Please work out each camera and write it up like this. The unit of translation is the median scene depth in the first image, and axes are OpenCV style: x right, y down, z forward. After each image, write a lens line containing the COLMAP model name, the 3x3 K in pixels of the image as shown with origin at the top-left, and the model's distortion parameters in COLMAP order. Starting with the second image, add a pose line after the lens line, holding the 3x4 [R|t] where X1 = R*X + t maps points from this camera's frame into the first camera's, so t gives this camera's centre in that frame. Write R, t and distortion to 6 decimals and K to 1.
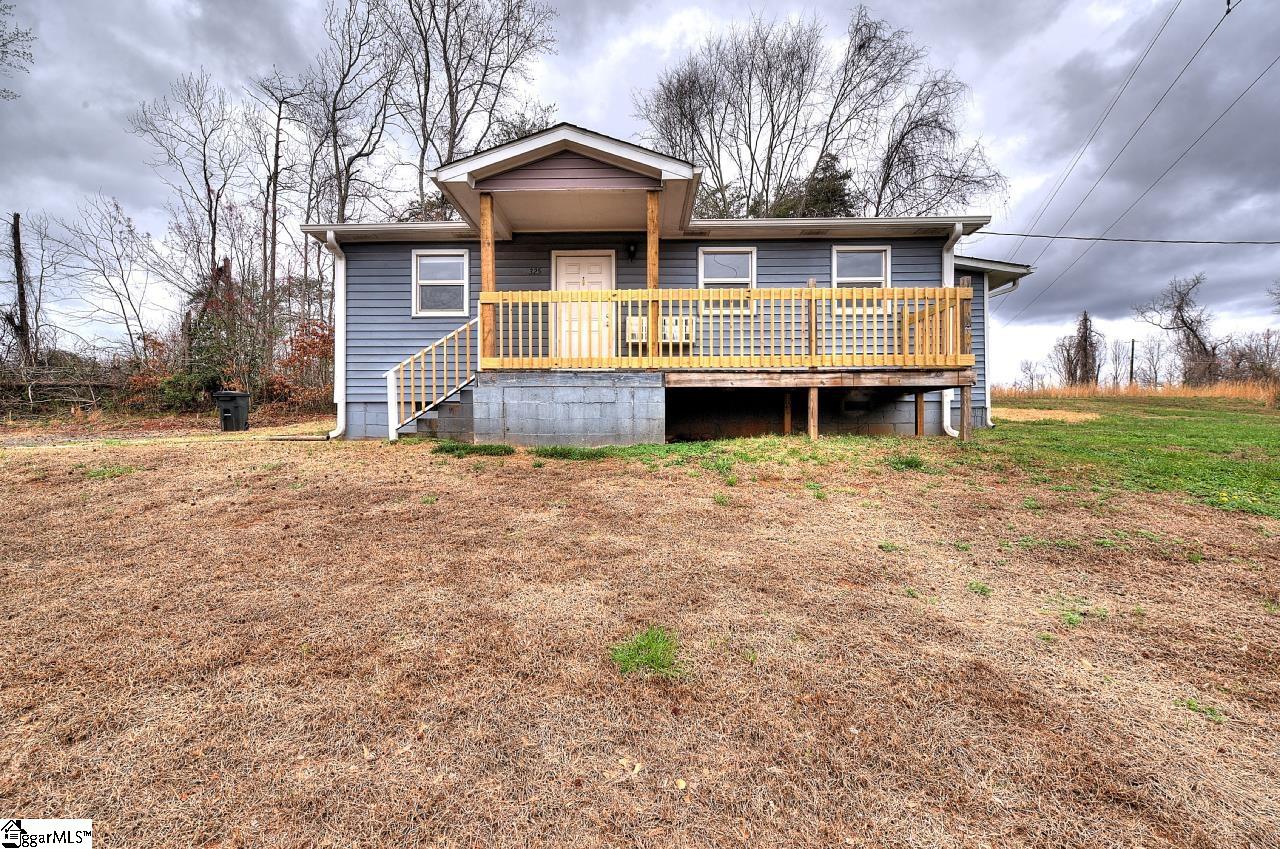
lens RADIAL K [[553.5, 0, 629.3], [0, 553.5, 424.5], [0, 0, 1]] dist [-0.001720, 0.001176]
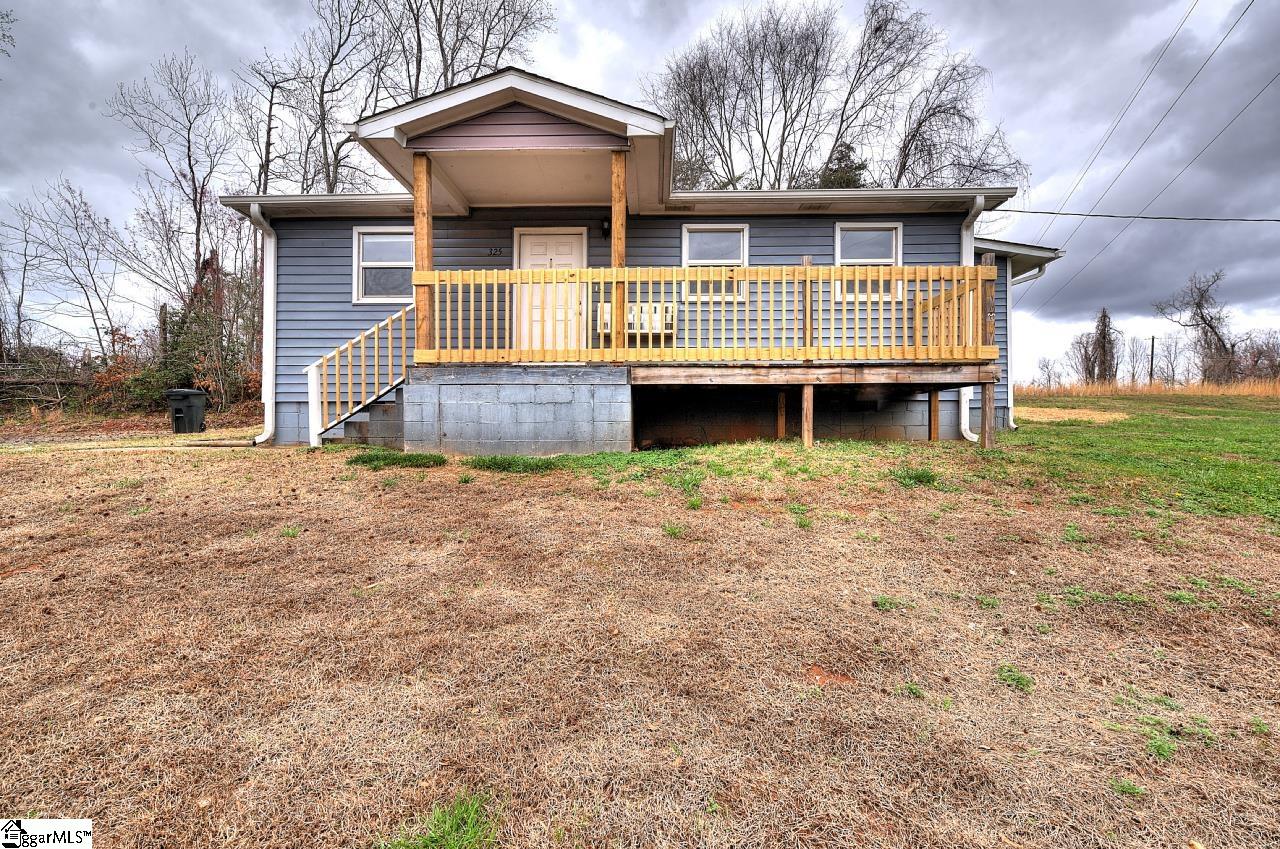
lens RADIAL K [[553.5, 0, 650.6], [0, 553.5, 429.1], [0, 0, 1]] dist [-0.001720, 0.001176]
pose [[0.999980, -0.000589, 0.006246, 0.072513], [0.000512, 0.999923, 0.012362, -0.008372], [-0.006253, -0.012359, 0.999904, 0.130300]]
